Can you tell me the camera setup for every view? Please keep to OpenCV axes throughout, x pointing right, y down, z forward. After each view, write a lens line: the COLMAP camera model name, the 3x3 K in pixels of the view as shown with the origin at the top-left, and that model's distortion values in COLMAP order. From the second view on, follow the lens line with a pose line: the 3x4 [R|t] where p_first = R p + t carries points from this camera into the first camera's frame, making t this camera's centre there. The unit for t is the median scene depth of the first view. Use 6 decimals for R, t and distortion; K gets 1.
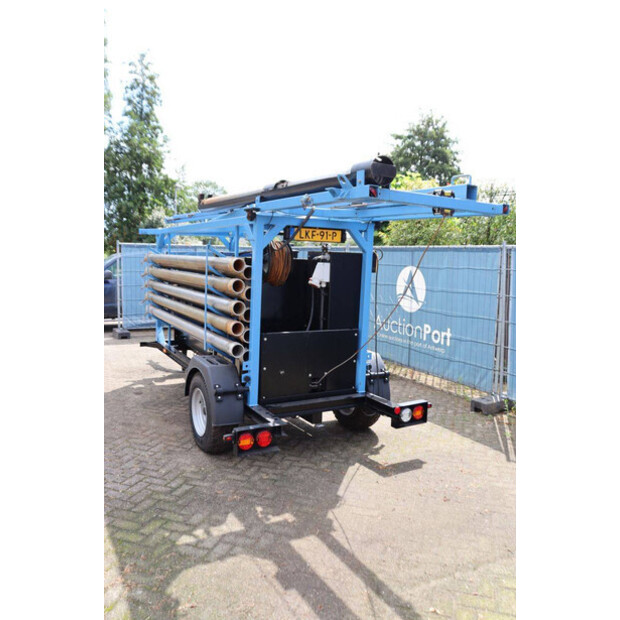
lens RADIAL K [[498.7, 0, 310.0], [0, 498.7, 310.0], [0, 0, 1]] dist [-0.153840, 0.132367]
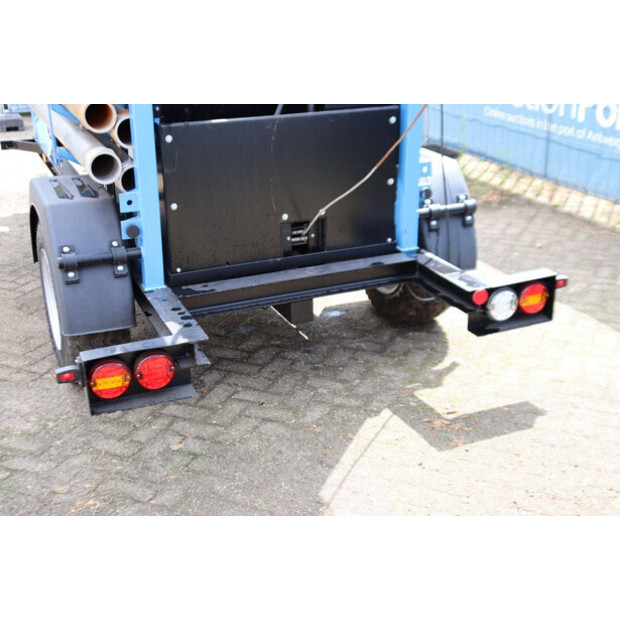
lens RADIAL K [[829.9, 0, 306.9], [0, 829.9, 300.4], [0, 0, 1]] dist [-0.007013, 0.551477]
pose [[0.993266, -0.002624, -0.115827, 0.103723], [0.033817, 0.962774, 0.268183, 0.003834], [0.110811, -0.270294, 0.956380, 0.262027]]
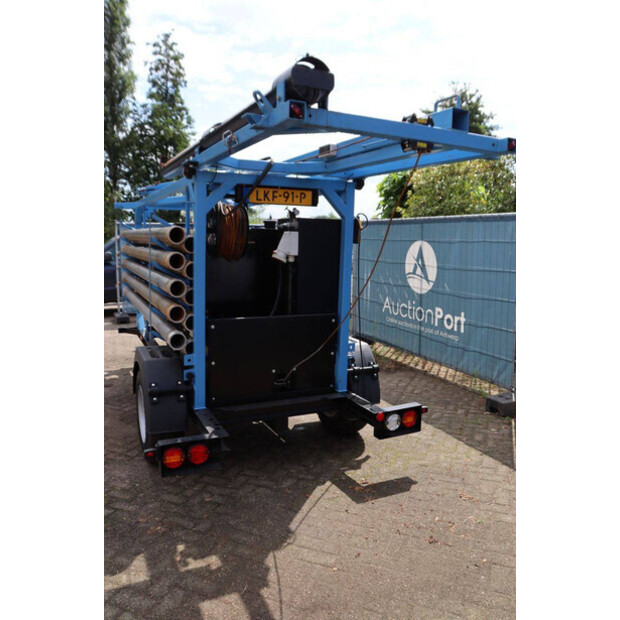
lens RADIAL K [[498.7, 0, 310.0], [0, 498.7, 310.0], [0, 0, 1]] dist [-0.153840, 0.132367]
pose [[0.997604, -0.002502, -0.069133, 0.112608], [0.004863, 0.999410, 0.034001, 0.004499], [0.069007, -0.034255, 0.997028, 0.196302]]
